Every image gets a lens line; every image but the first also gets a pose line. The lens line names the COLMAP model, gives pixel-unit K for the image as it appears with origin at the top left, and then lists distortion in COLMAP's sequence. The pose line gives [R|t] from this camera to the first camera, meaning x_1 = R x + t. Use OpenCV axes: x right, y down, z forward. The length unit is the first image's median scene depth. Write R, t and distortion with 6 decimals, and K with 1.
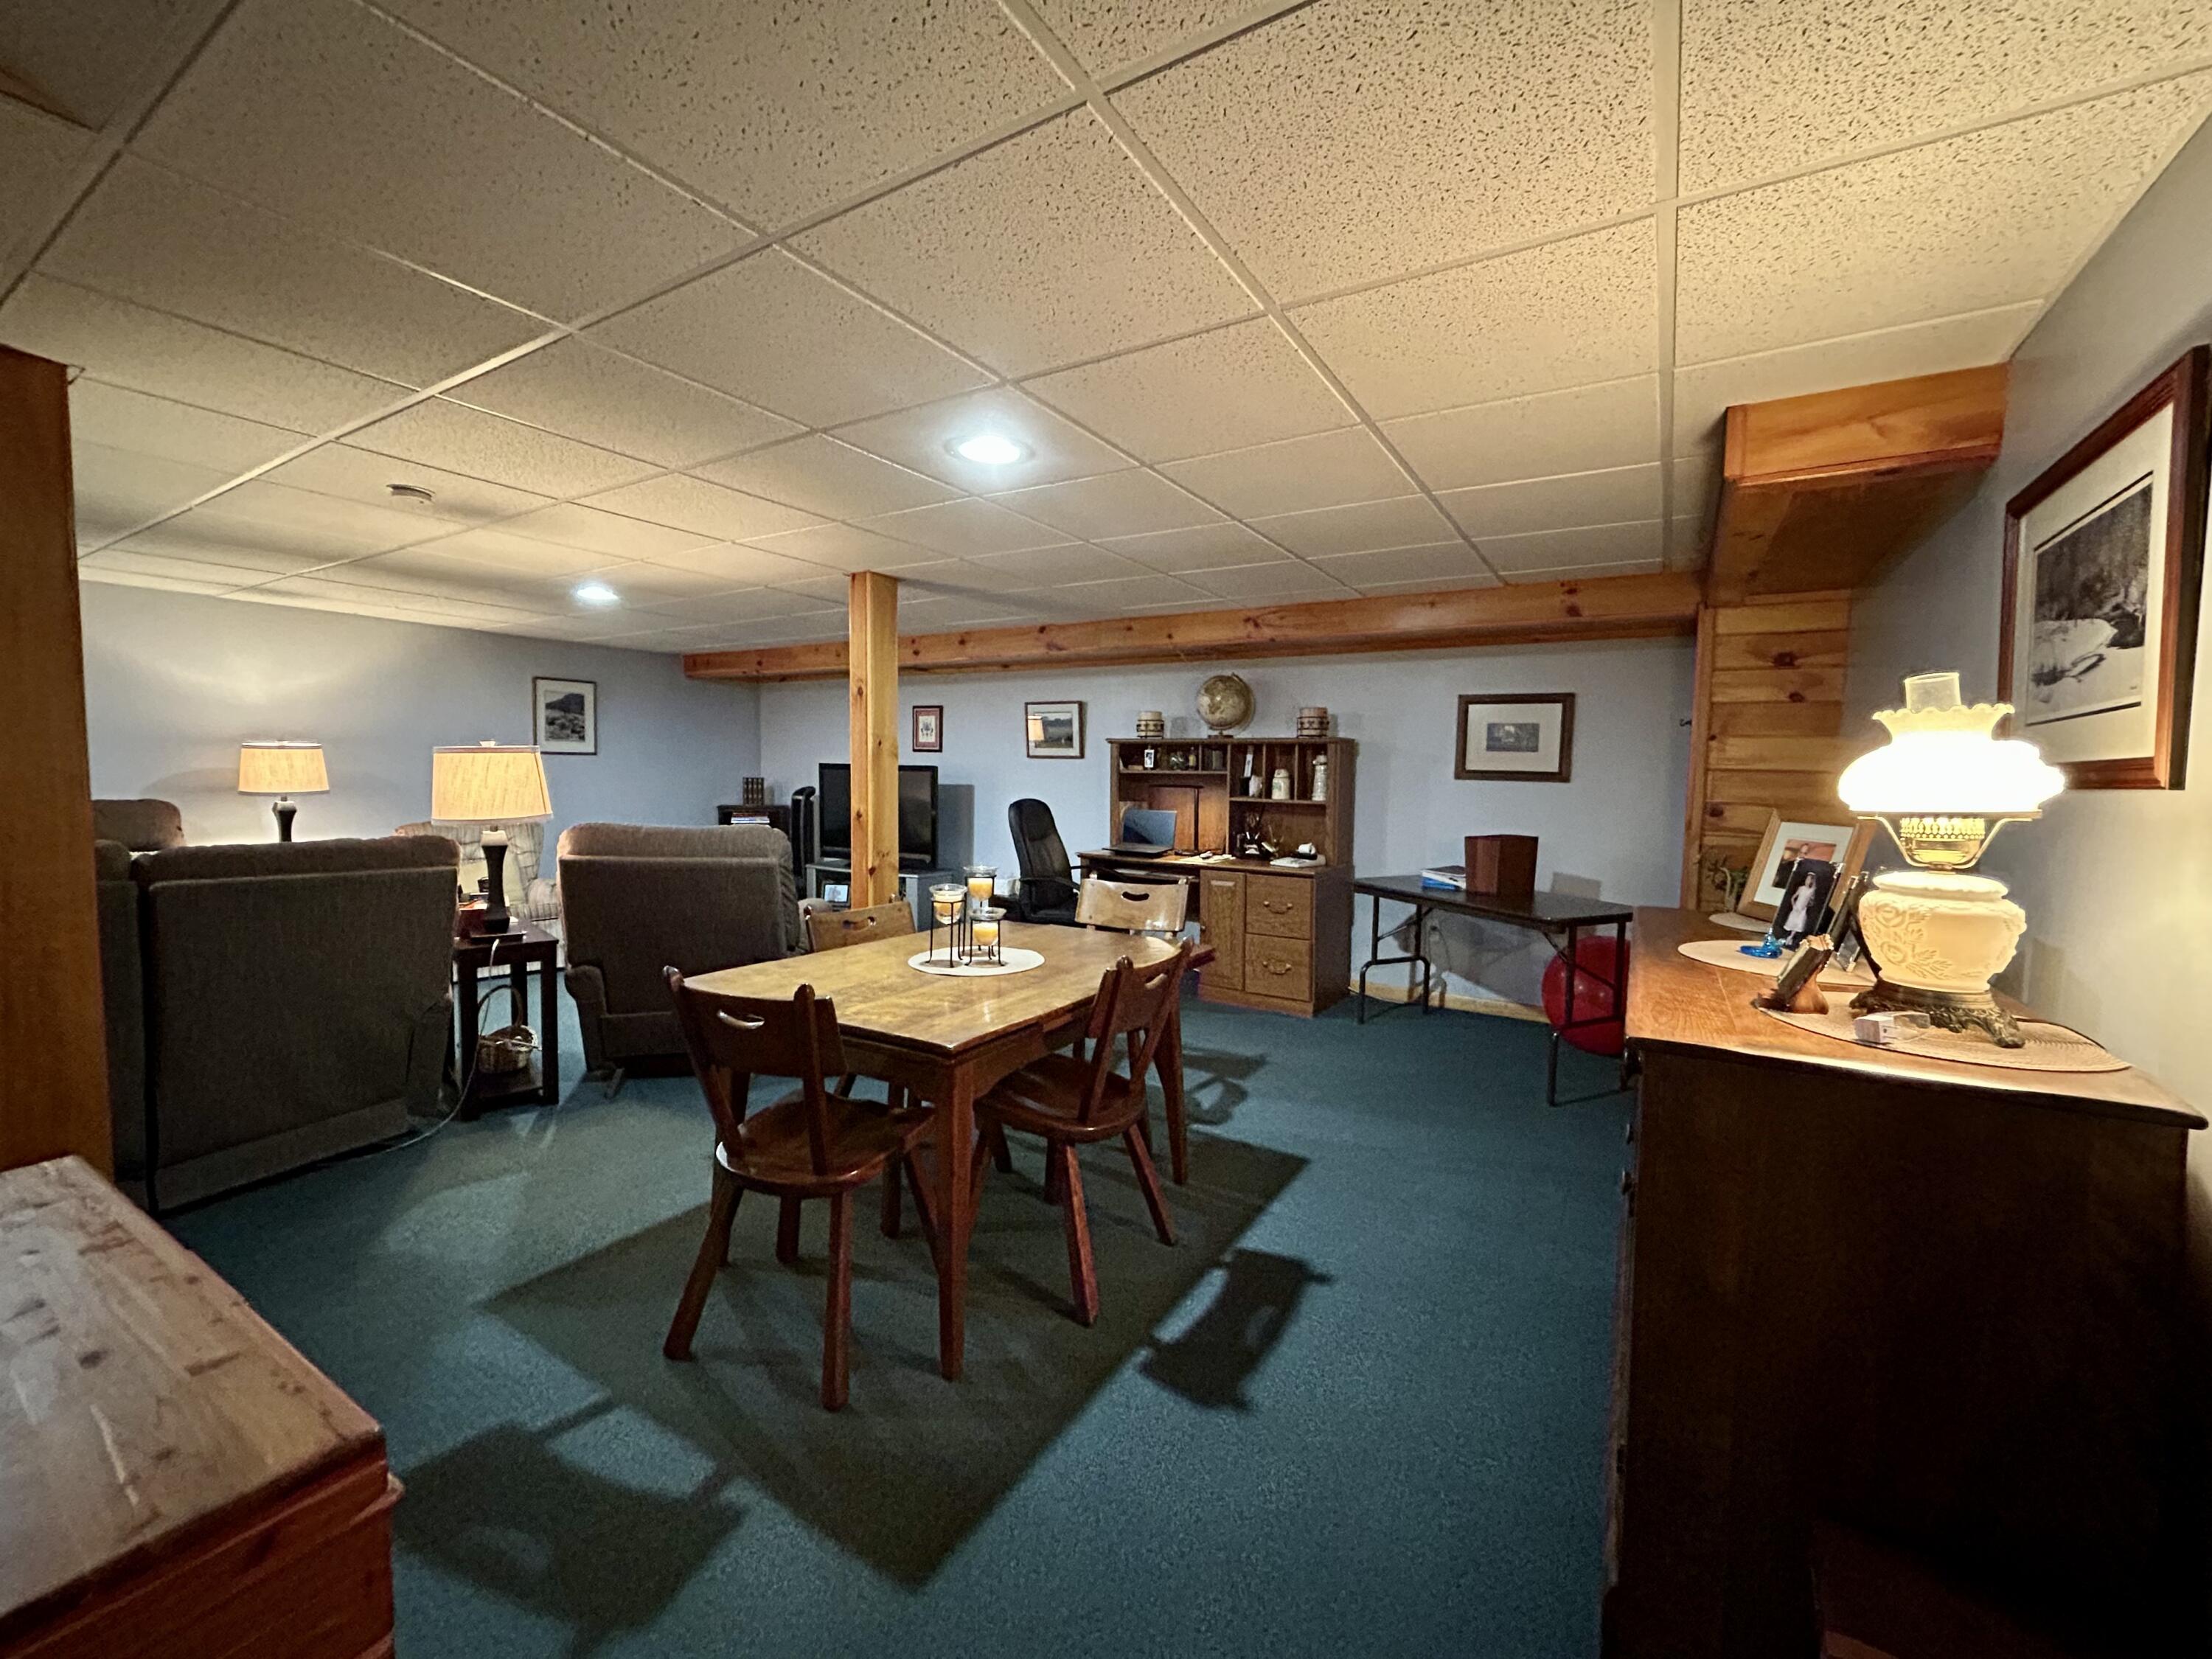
lens RADIAL K [[894.3, 0, 1110.9], [0, 894.3, 830.6], [0, 0, 1]] dist [0.001315, -0.001124]
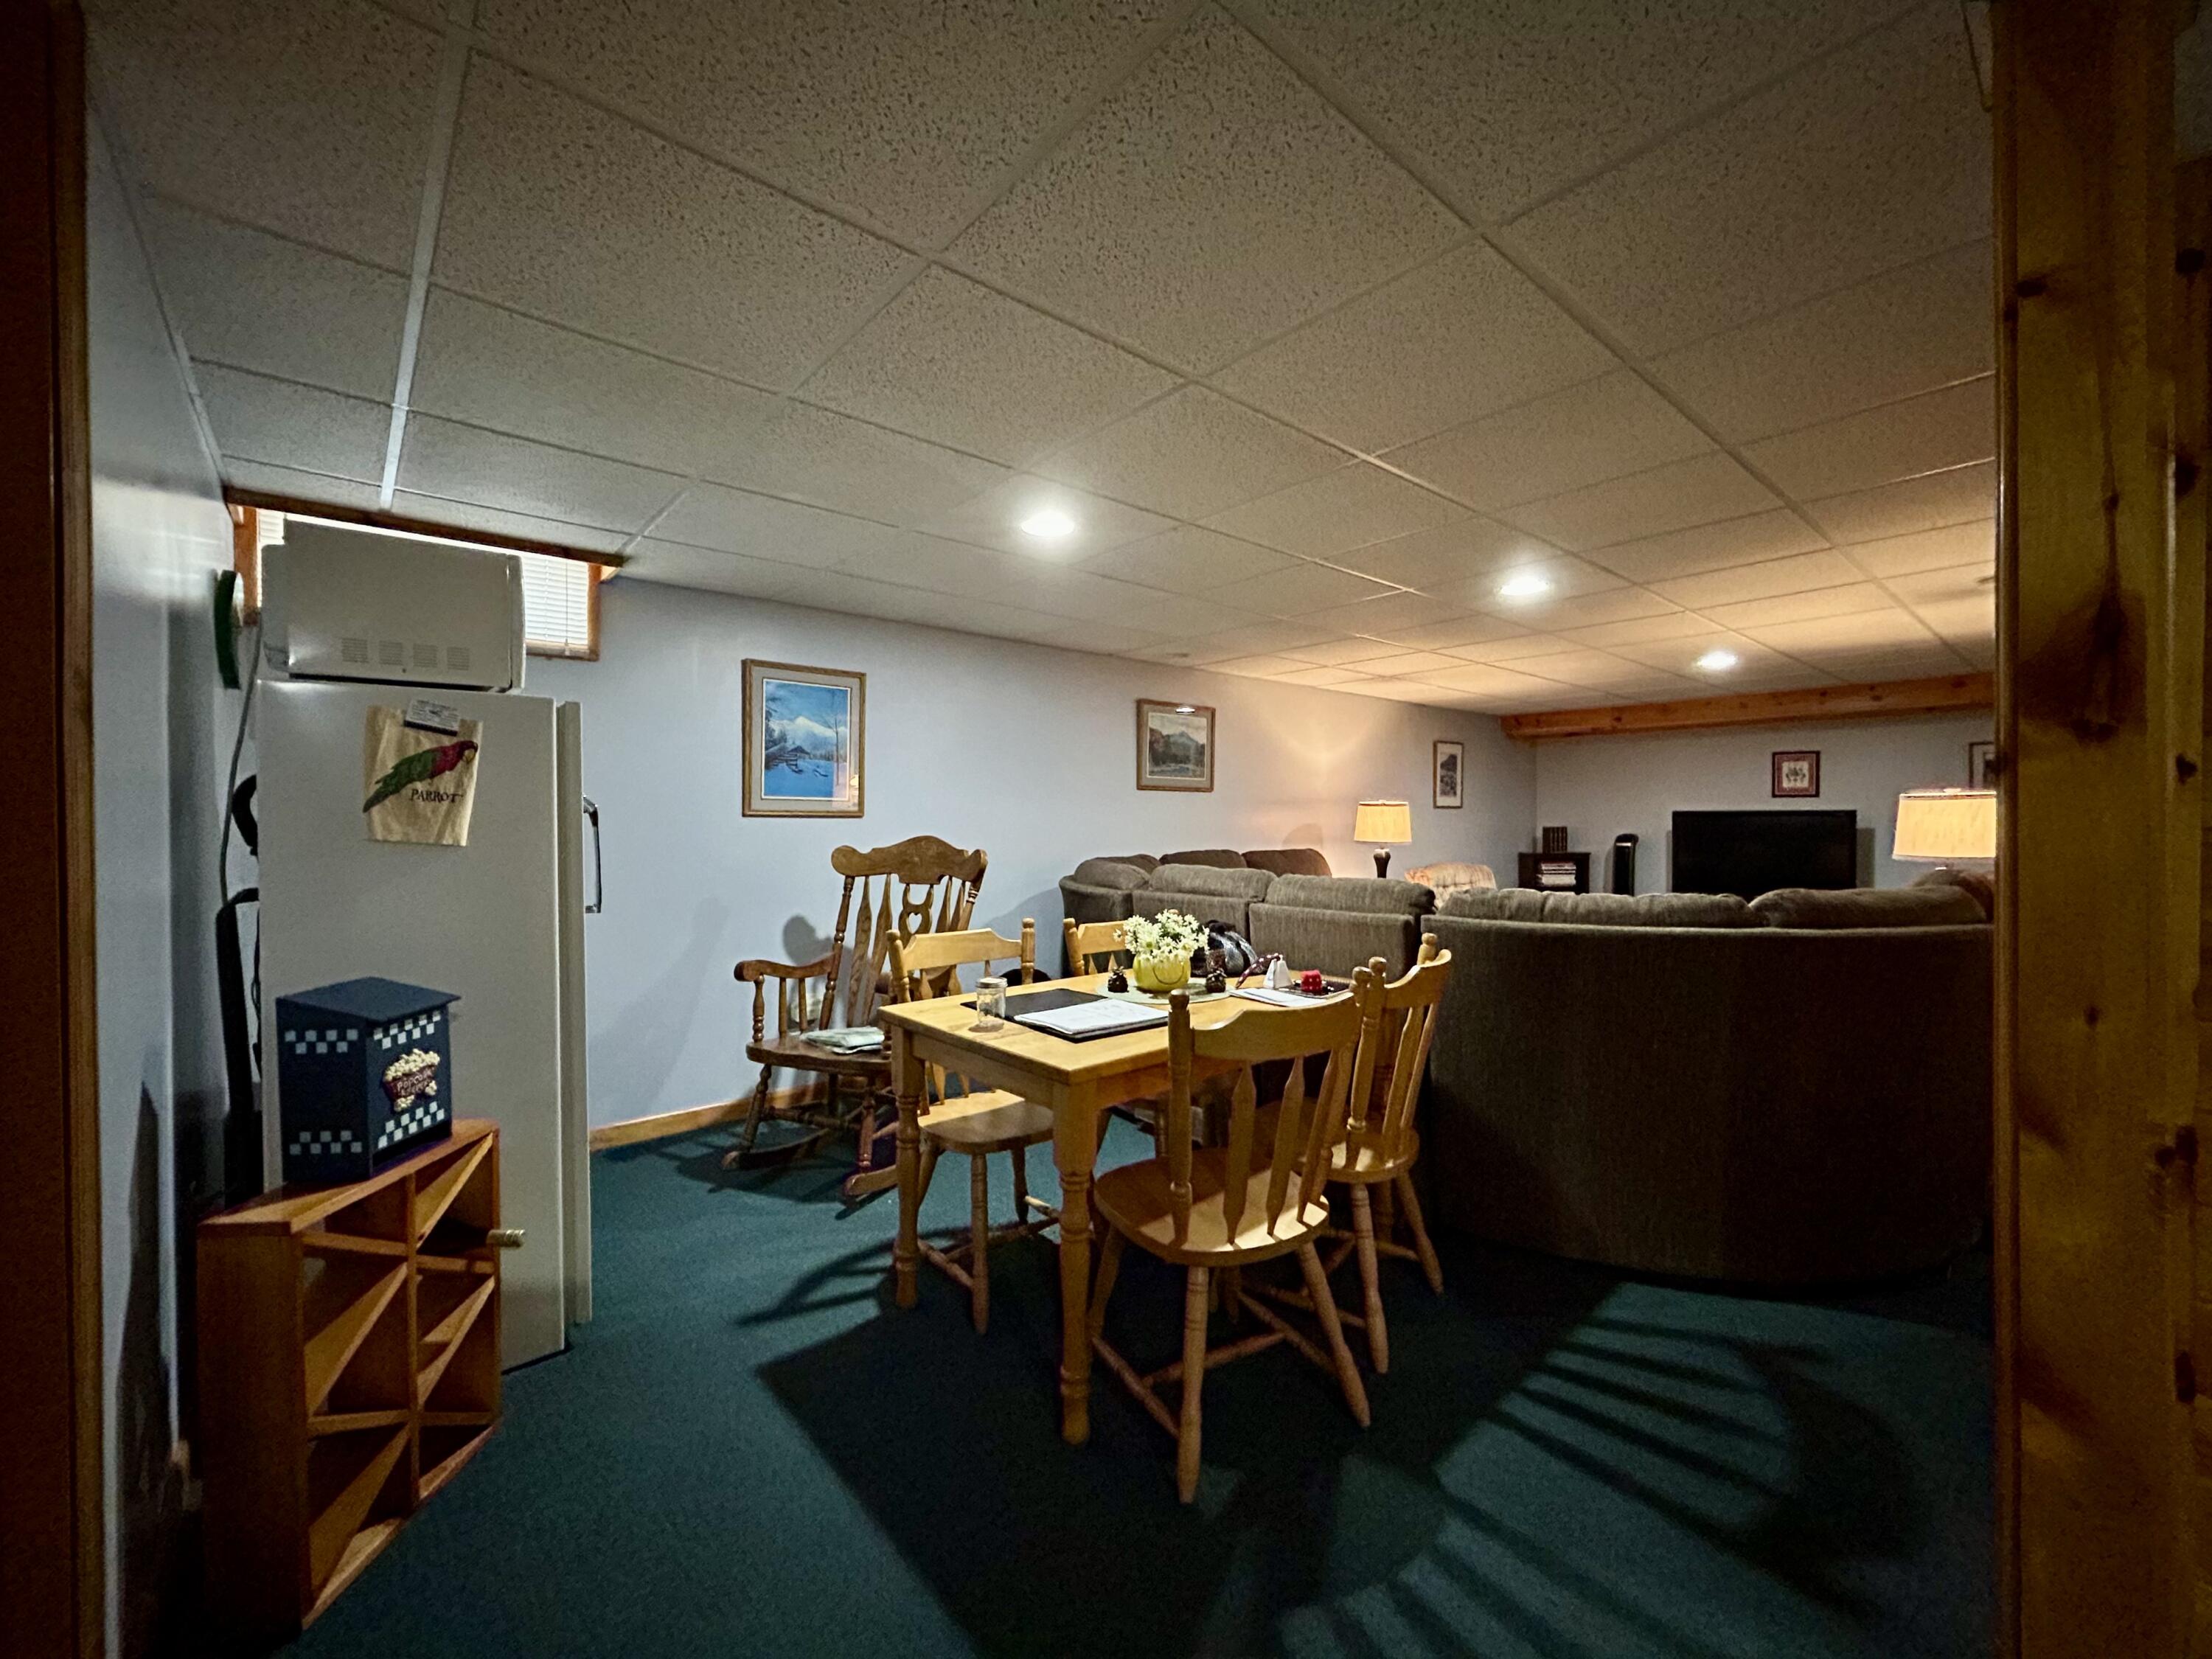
lens RADIAL K [[894.3, 0, 1110.3], [0, 894.3, 838.7], [0, 0, 1]] dist [0.001315, -0.001124]
pose [[0.956357, -0.015552, -0.291788, -0.916255], [0.000348, 0.998643, -0.052086, 0.016717], [0.292202, 0.049711, 0.955064, -0.272731]]
